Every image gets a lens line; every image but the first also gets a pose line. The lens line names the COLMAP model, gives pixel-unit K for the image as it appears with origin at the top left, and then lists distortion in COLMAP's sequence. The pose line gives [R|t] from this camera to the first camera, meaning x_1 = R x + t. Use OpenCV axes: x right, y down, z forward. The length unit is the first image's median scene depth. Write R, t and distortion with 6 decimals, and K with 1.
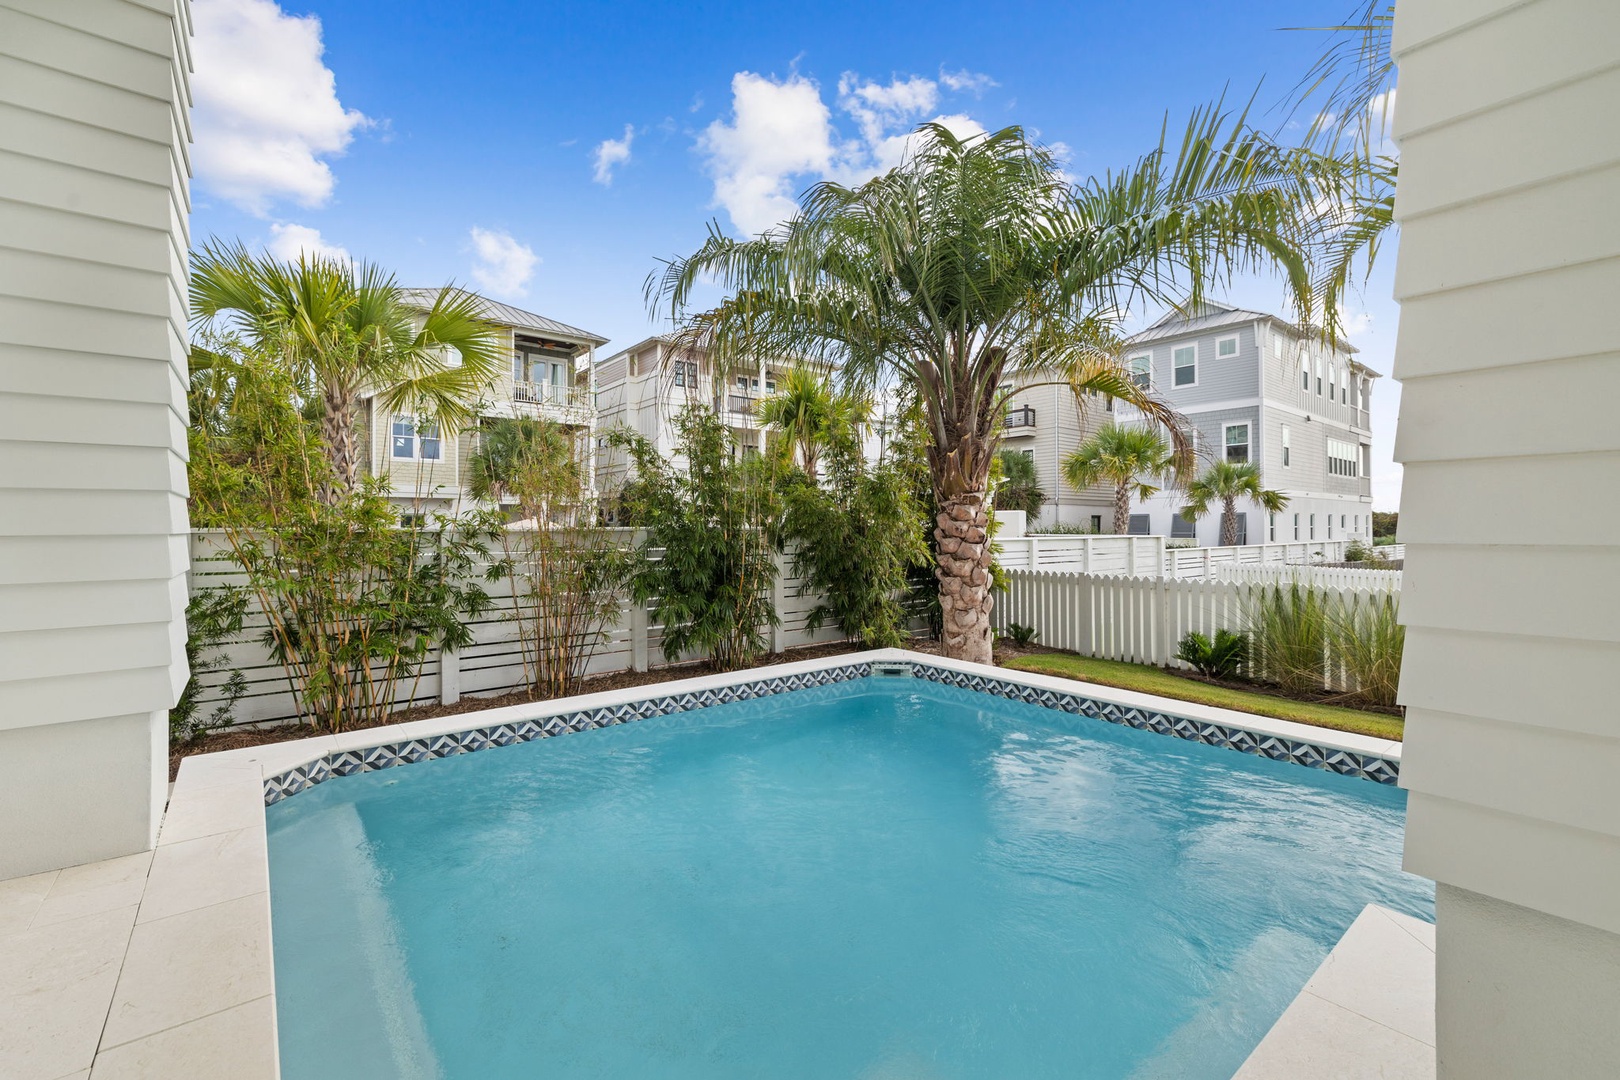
lens RADIAL K [[687.4, 0, 809.2], [0, 687.4, 528.4], [0, 0, 1]] dist [0.000762, -0.000242]
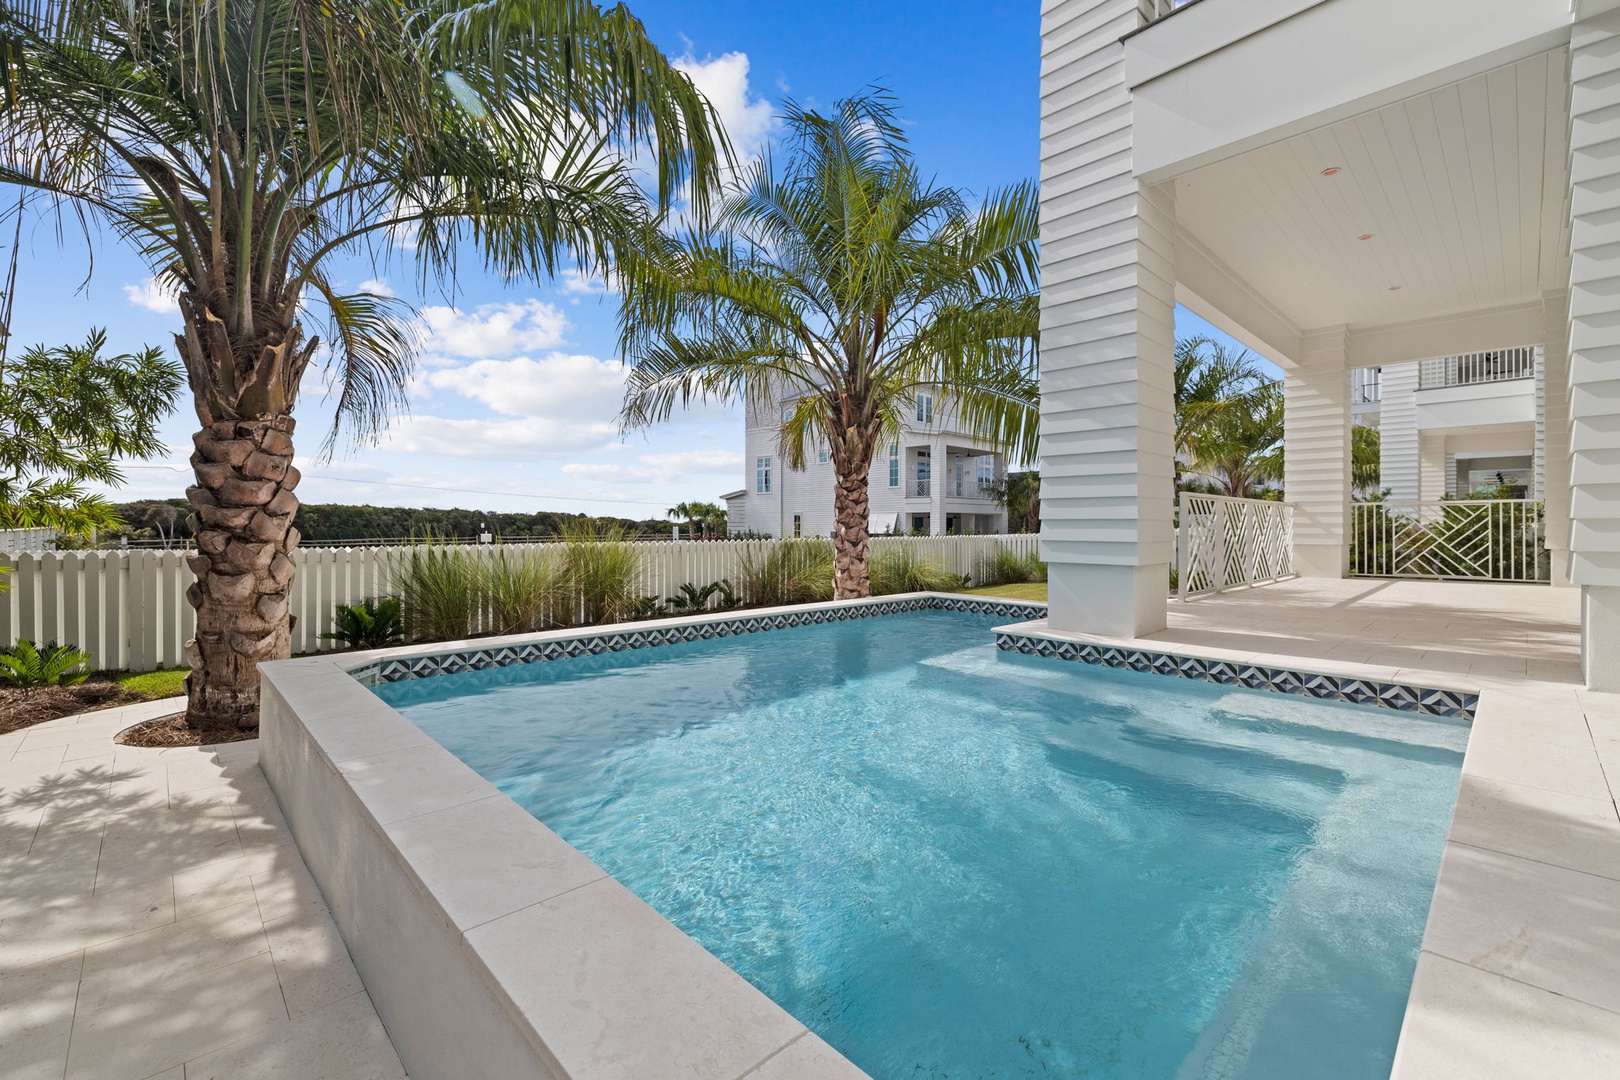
lens RADIAL K [[687.4, 0, 809.2], [0, 687.4, 528.4], [0, 0, 1]] dist [0.000762, -0.000242]
pose [[-0.084628, -0.003626, 0.996406, -0.459901], [-0.000124, 0.999993, 0.003629, 0.054364], [-0.996413, 0.000184, -0.084628, 0.547332]]
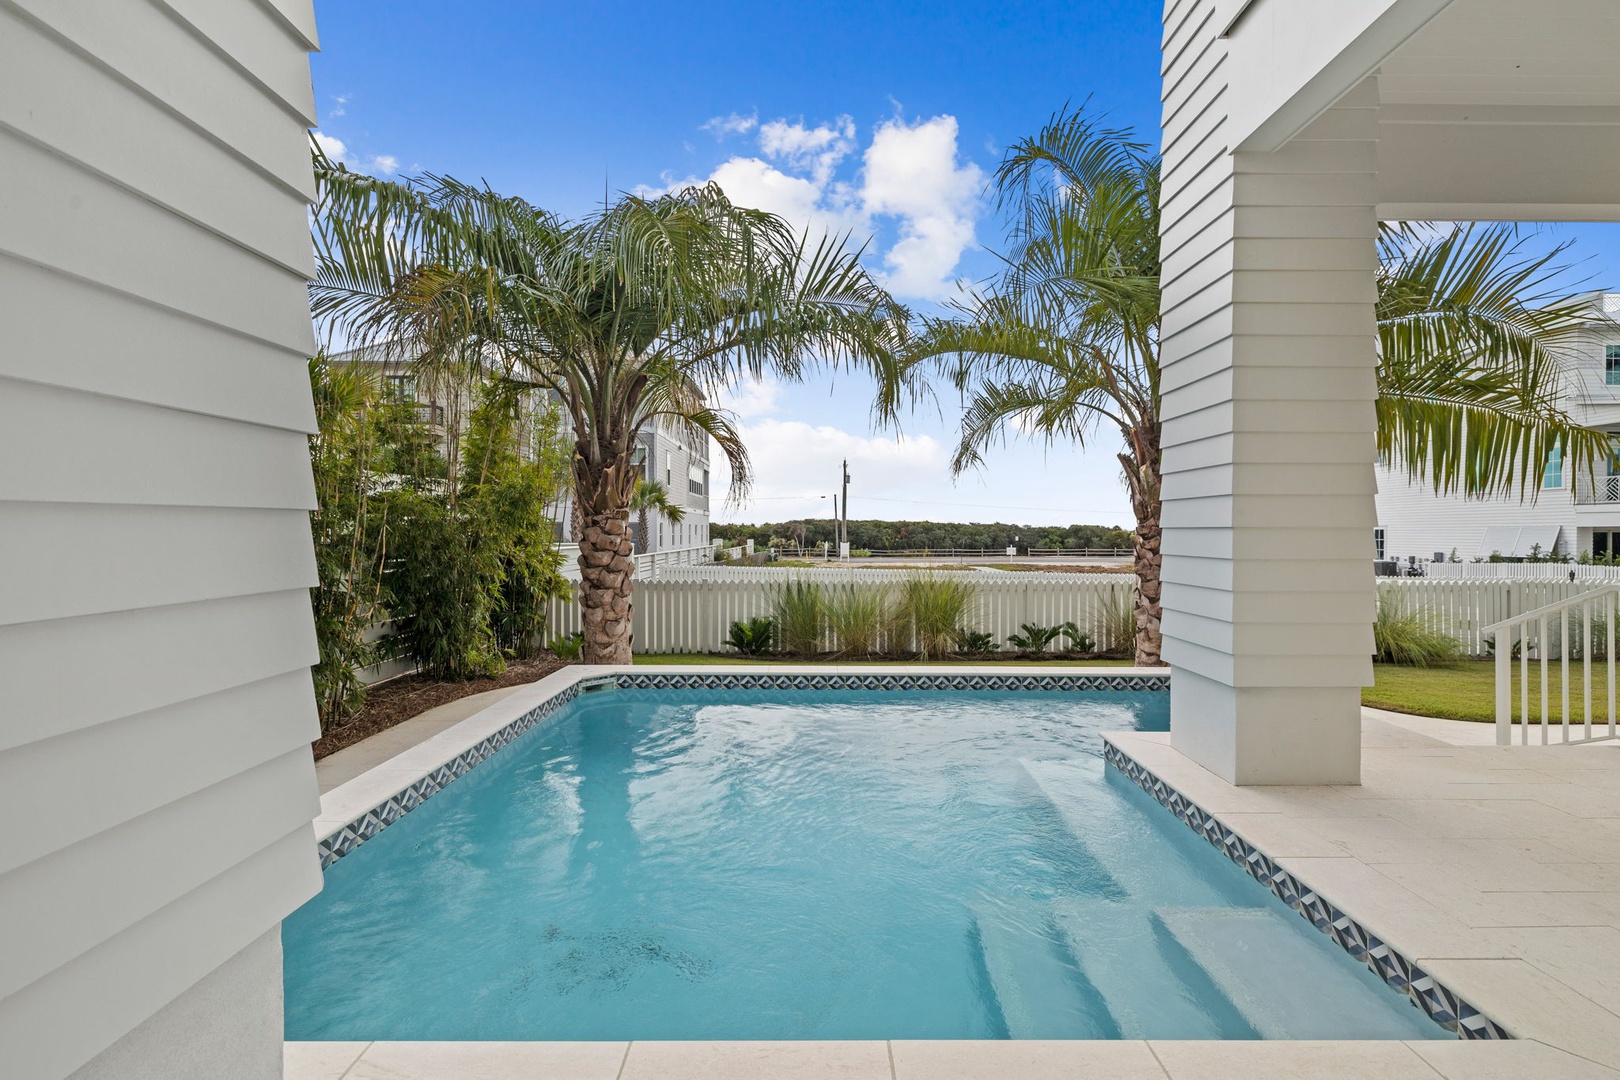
lens RADIAL K [[685.0, 0, 815.9], [0, 685.0, 537.6], [0, 0, 1]] dist [0.001004, 0.000020]
pose [[0.629048, -0.002008, 0.777364, -0.385441], [-0.002443, 0.999987, 0.004560, -0.011804], [-0.777363, -0.004768, 0.629035, 0.111244]]
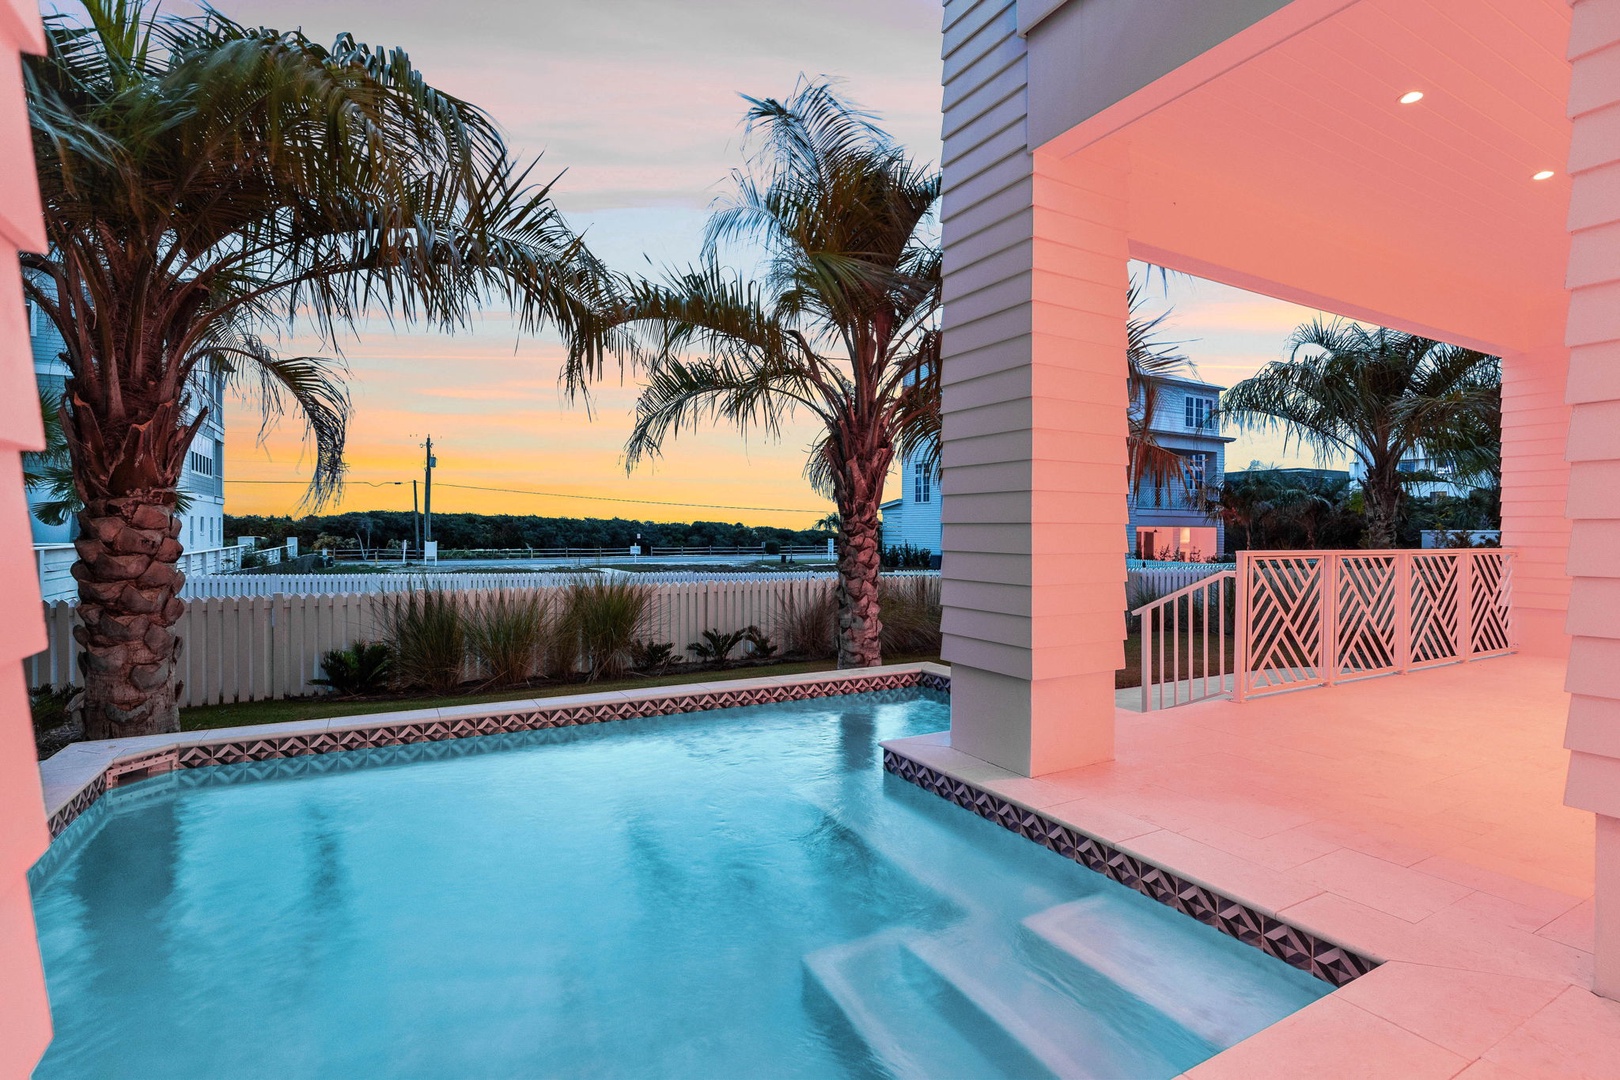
lens RADIAL K [[769.4, 0, 803.0], [0, 769.4, 527.7], [0, 0, 1]] dist [-0.001932, 0.000216]
pose [[0.172896, 0.007550, 0.984911, -0.395148], [-0.004524, 0.999966, -0.006872, -0.009831], [-0.984930, -0.003268, 0.172924, 0.247979]]
